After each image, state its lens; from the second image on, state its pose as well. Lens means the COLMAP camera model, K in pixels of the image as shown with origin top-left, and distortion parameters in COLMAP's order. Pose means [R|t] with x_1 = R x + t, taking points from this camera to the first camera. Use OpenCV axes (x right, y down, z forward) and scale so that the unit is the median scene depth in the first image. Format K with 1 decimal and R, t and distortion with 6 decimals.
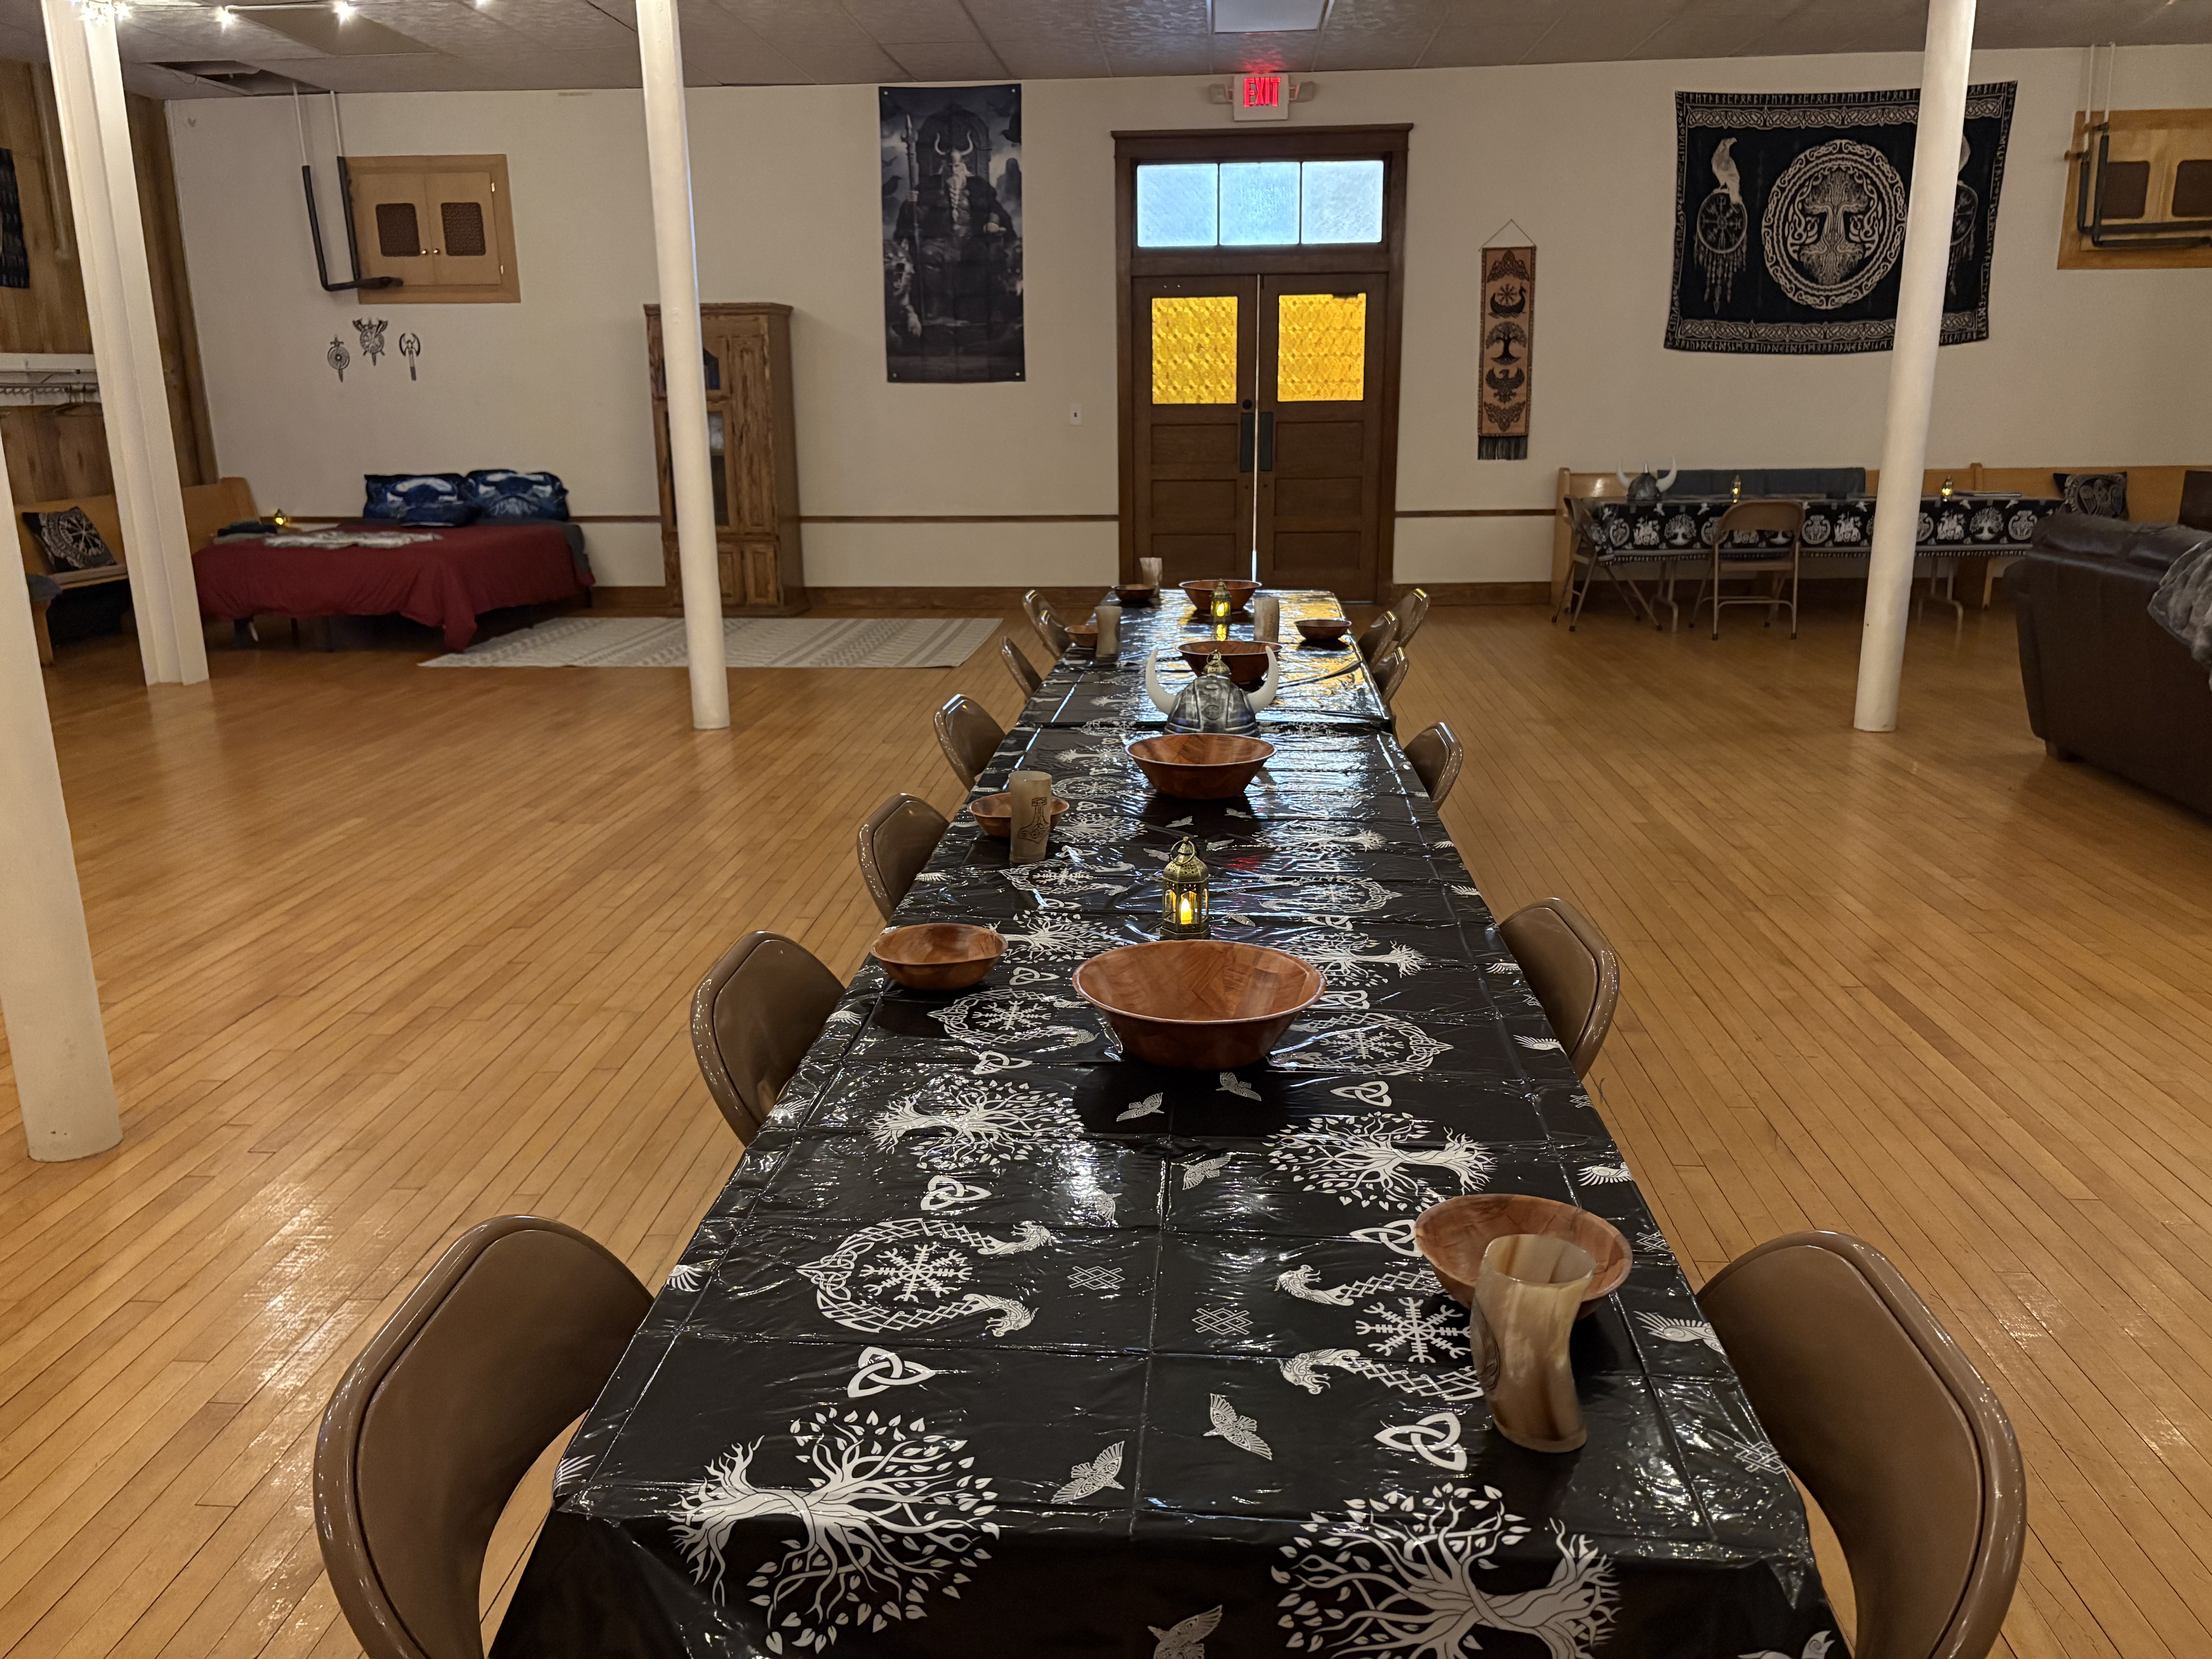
lens RADIAL K [[1667.4, 0, 1096.3], [0, 1667.4, 827.8], [0, 0, 1]] dist [0.043500, -0.048237]
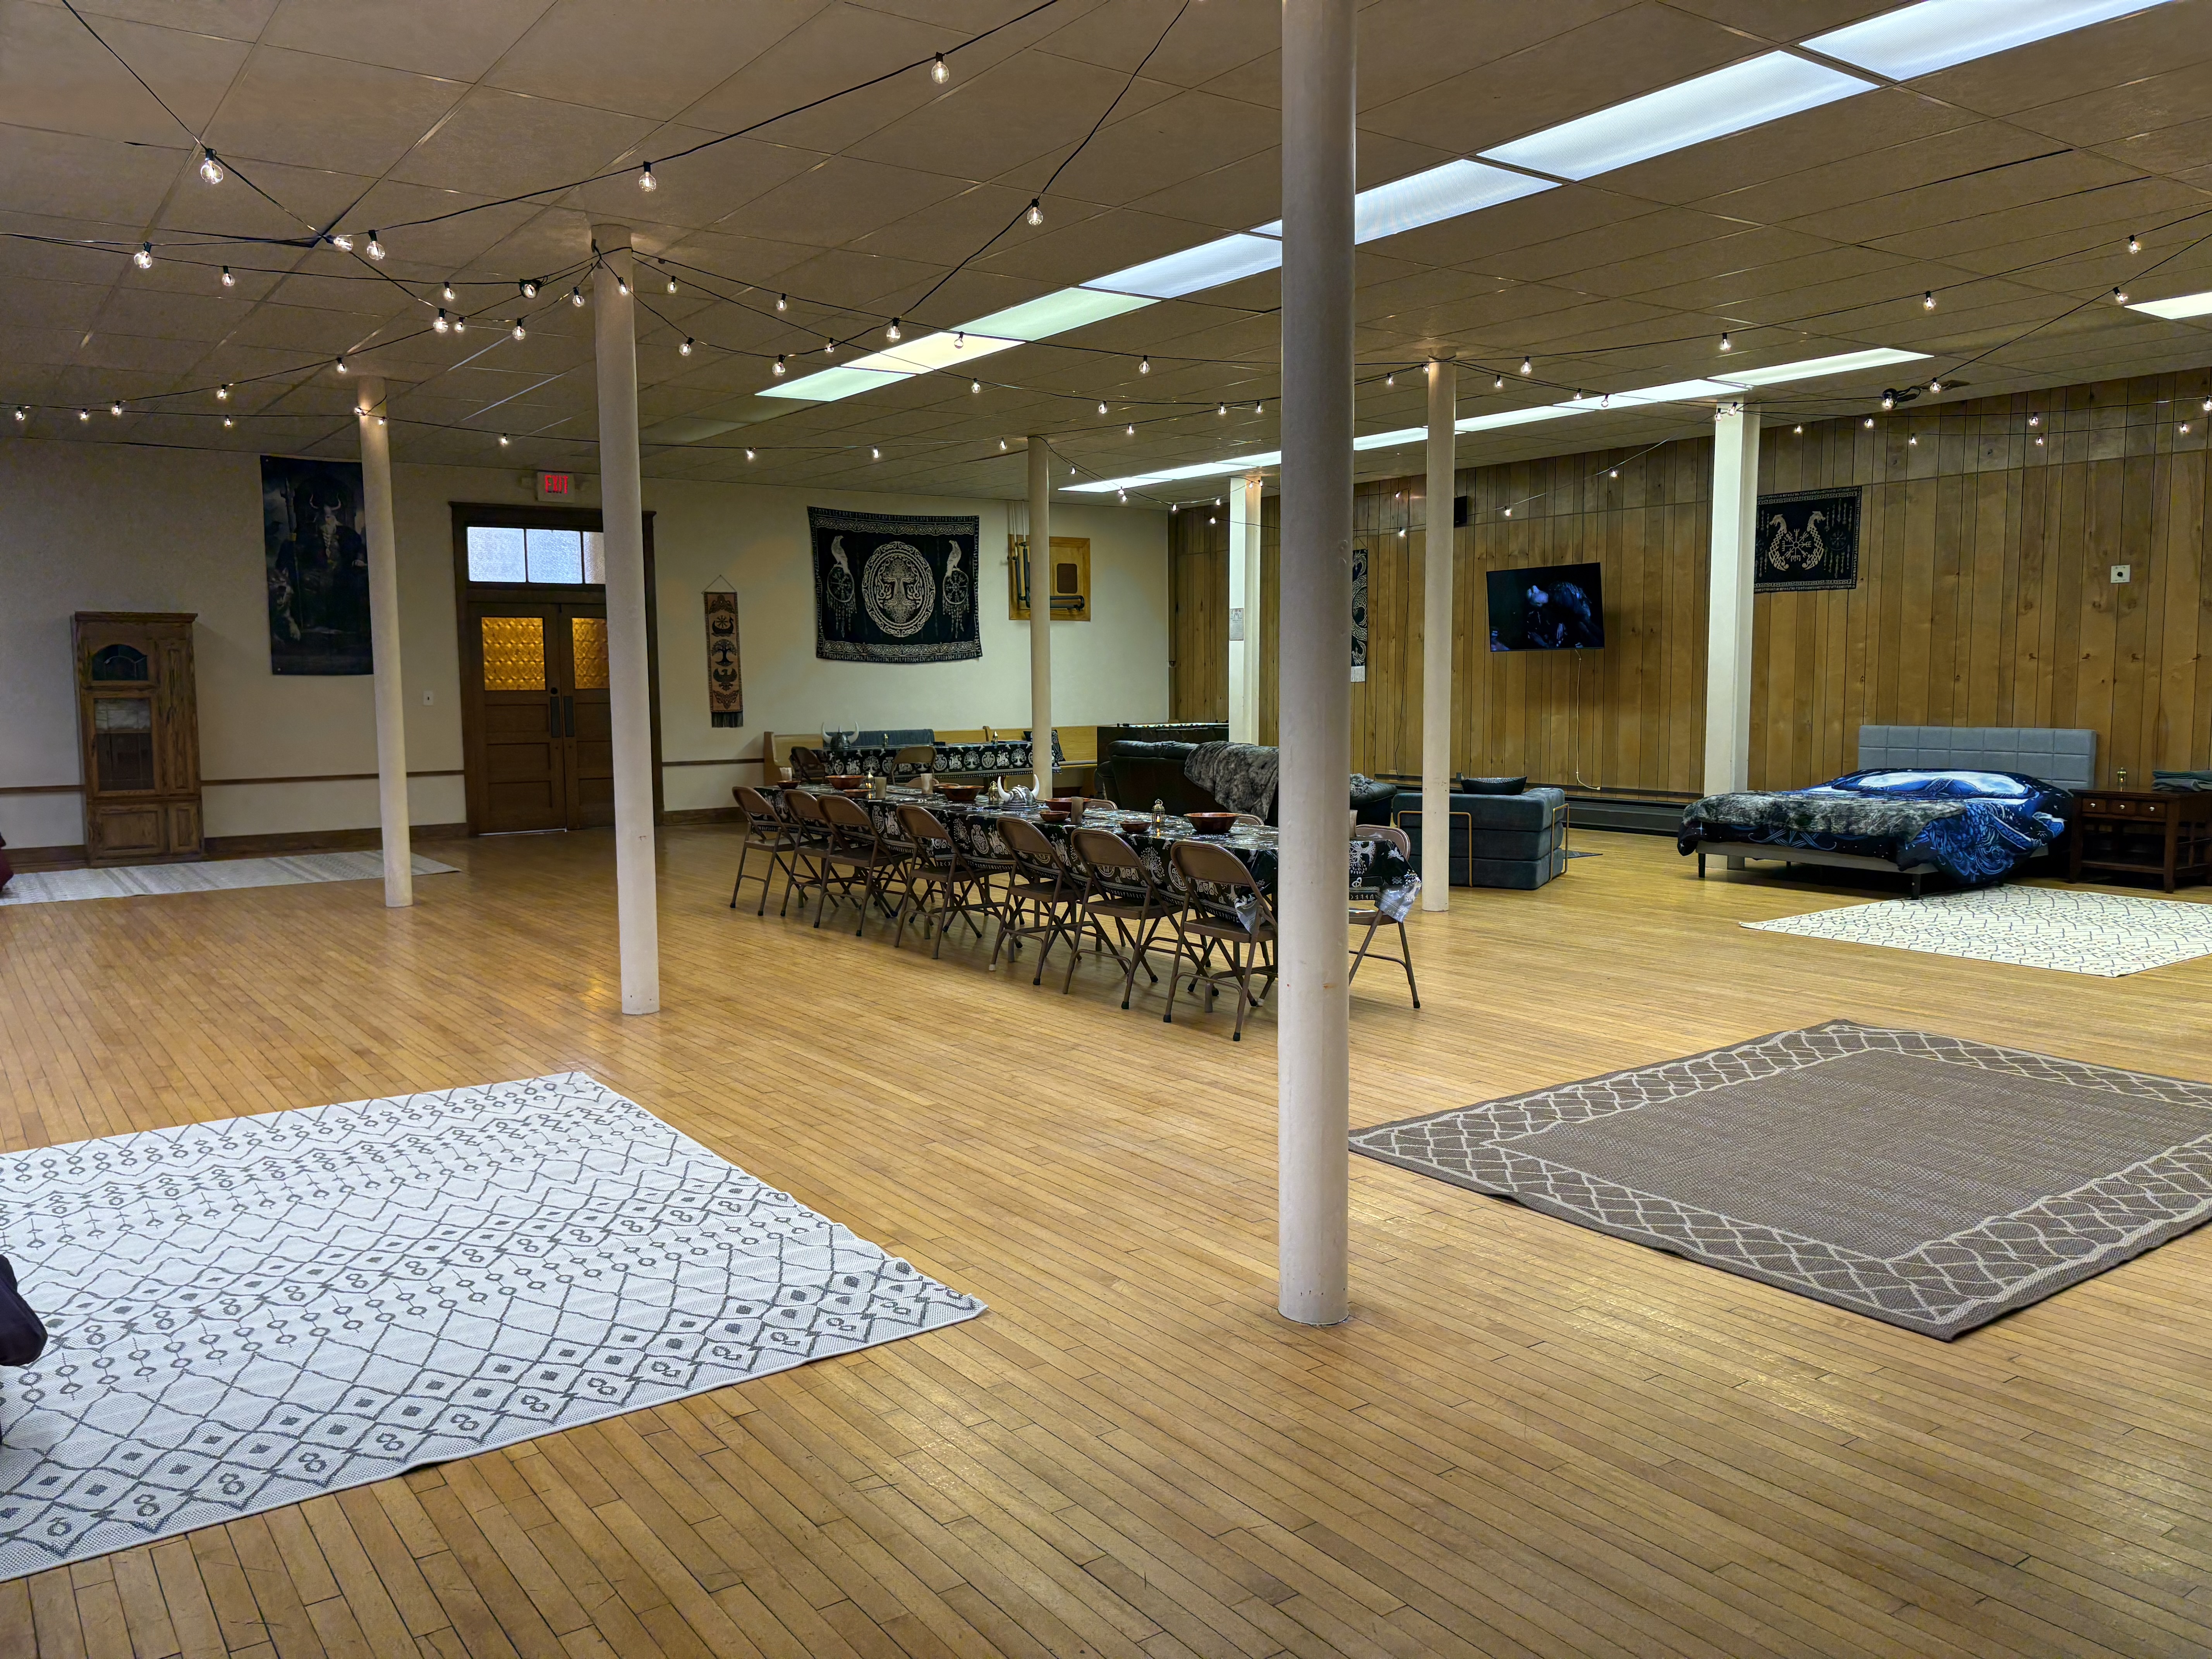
lens RADIAL K [[1667.4, 0, 1087.5], [0, 1667.4, 830.7], [0, 0, 1]] dist [0.043500, -0.048237]
pose [[0.772360, -0.054119, 0.632875, -0.476155], [0.158600, 0.981236, -0.109648, 0.090445], [-0.615066, 0.185062, 0.766450, -0.344747]]
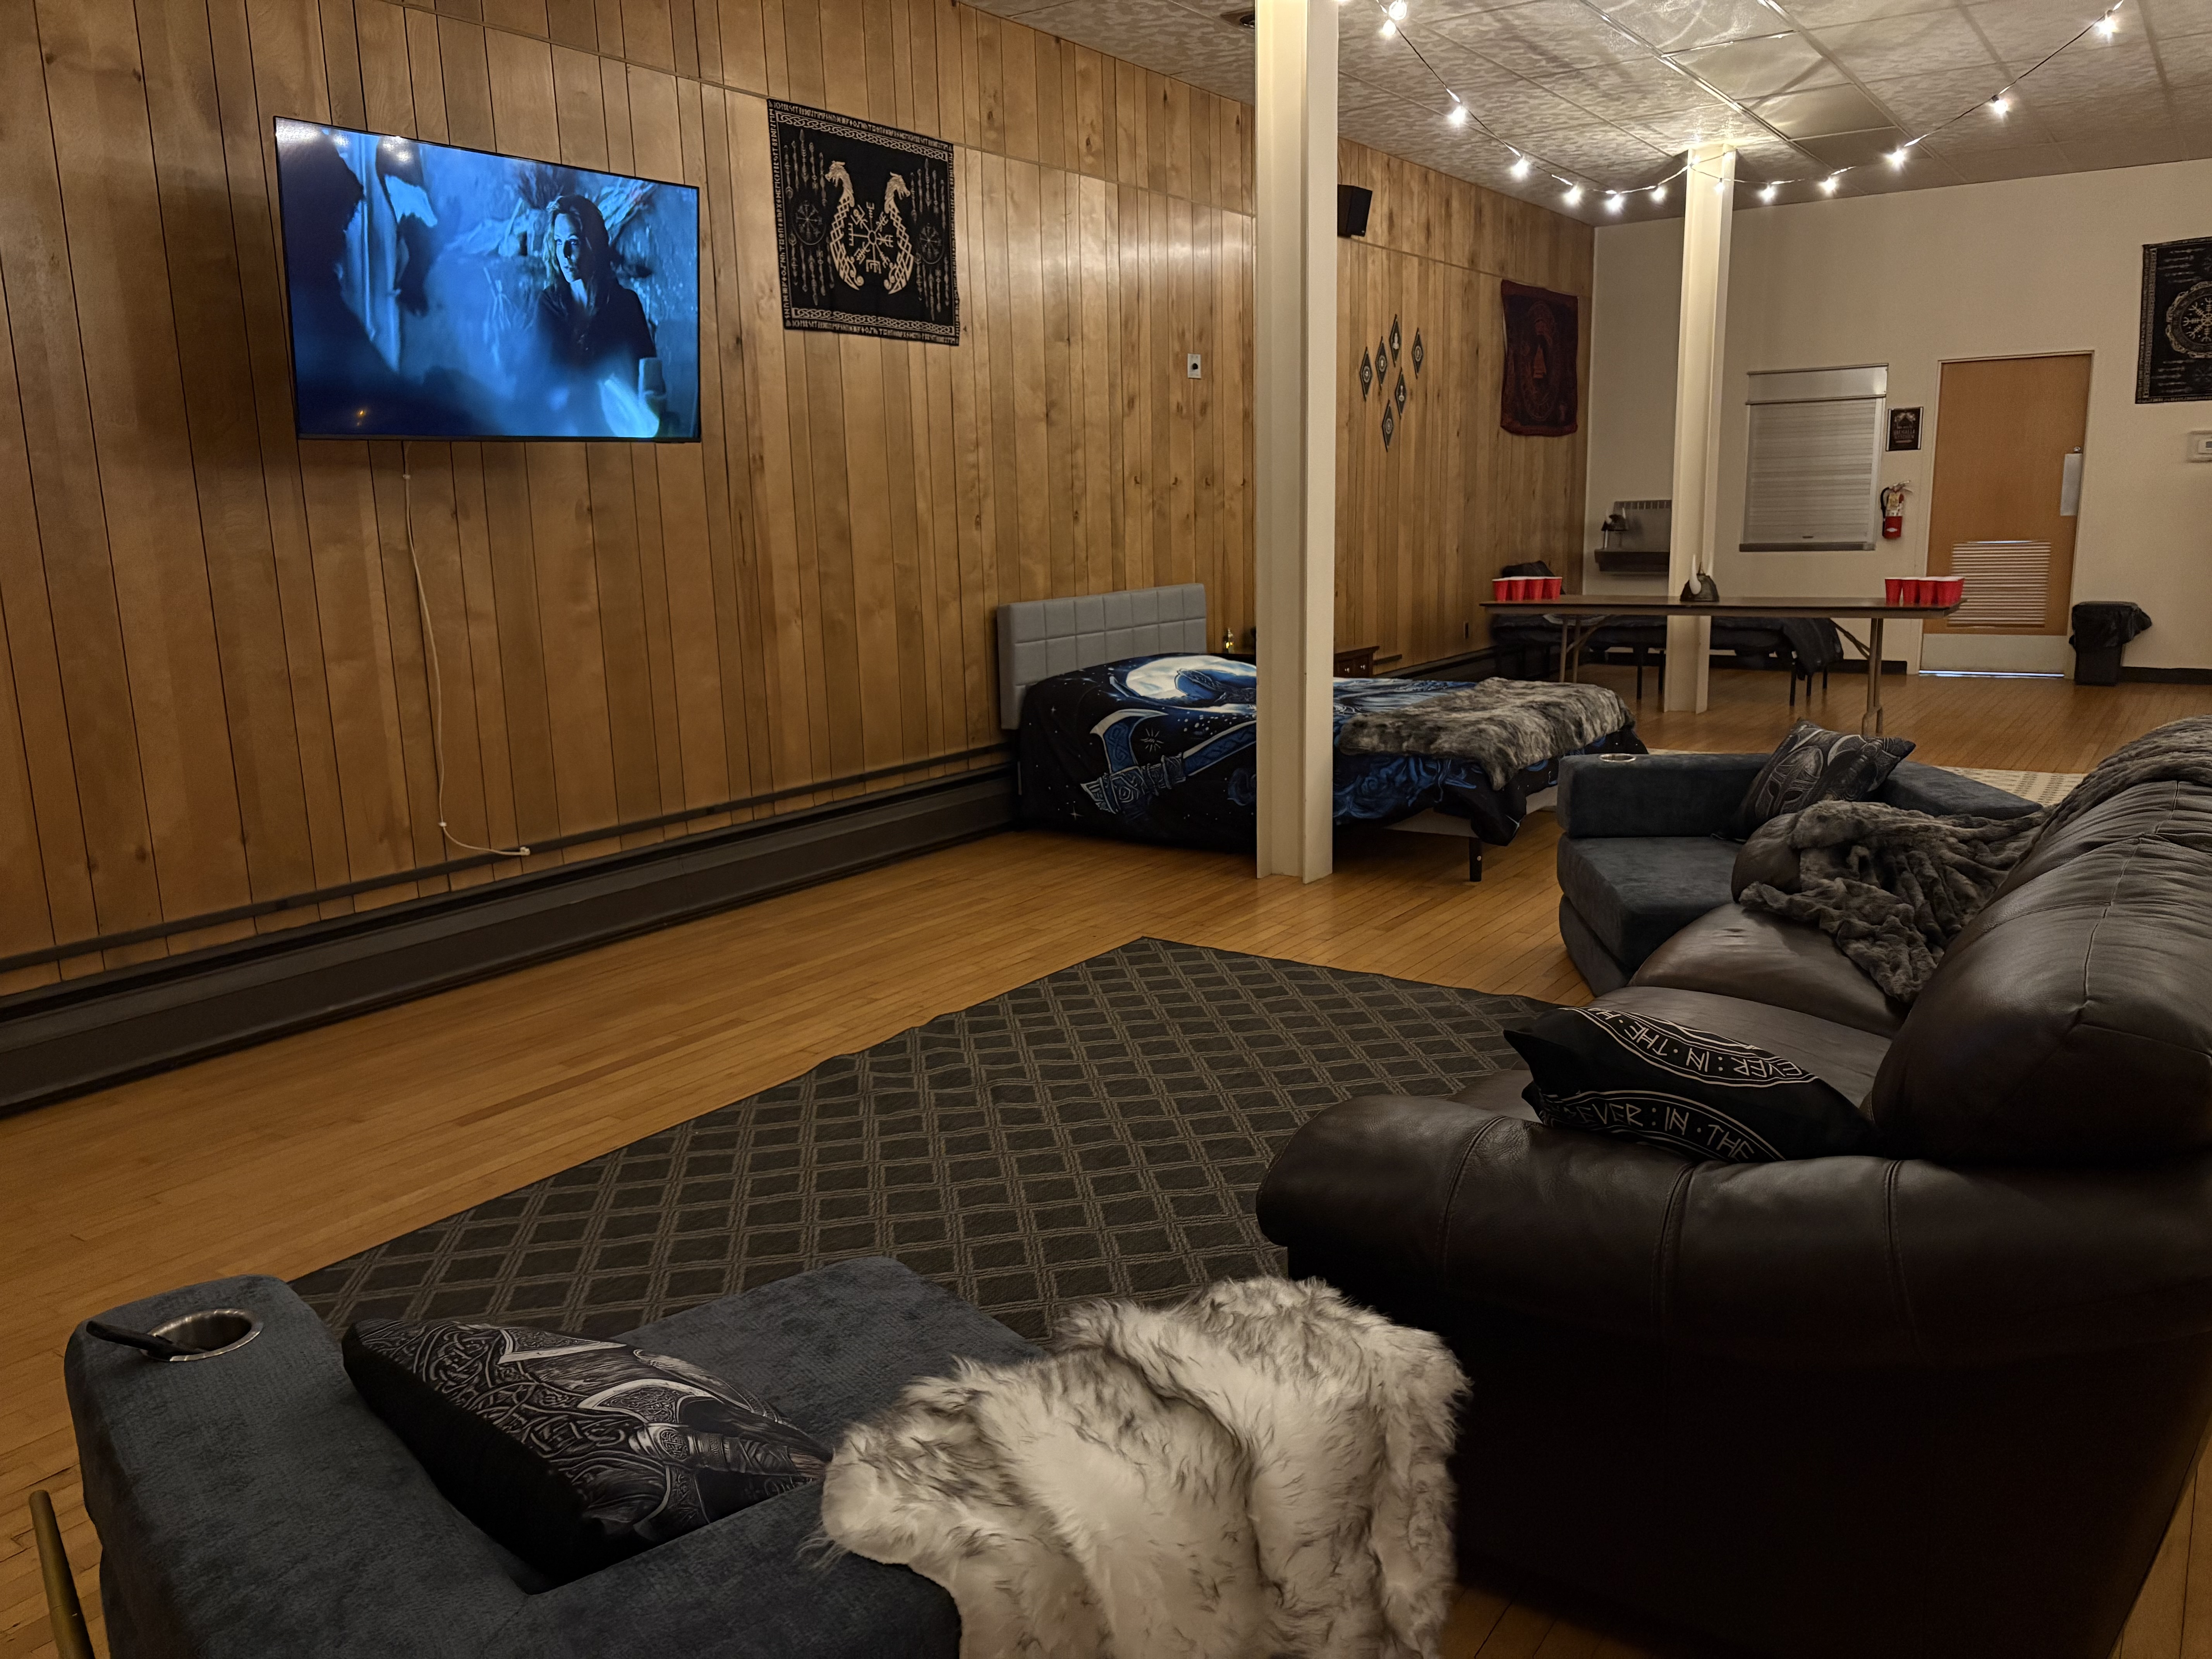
lens RADIAL K [[1690.8, 0, 1148.3], [0, 1690.8, 854.8], [0, 0, 1]] dist [-0.007713, -0.003958]
pose [[-0.880936, -0.073502, 0.467492, 0.337996], [0.145040, 0.898389, 0.414560, -0.204384], [-0.450461, 0.433006, -0.780763, 0.752126]]
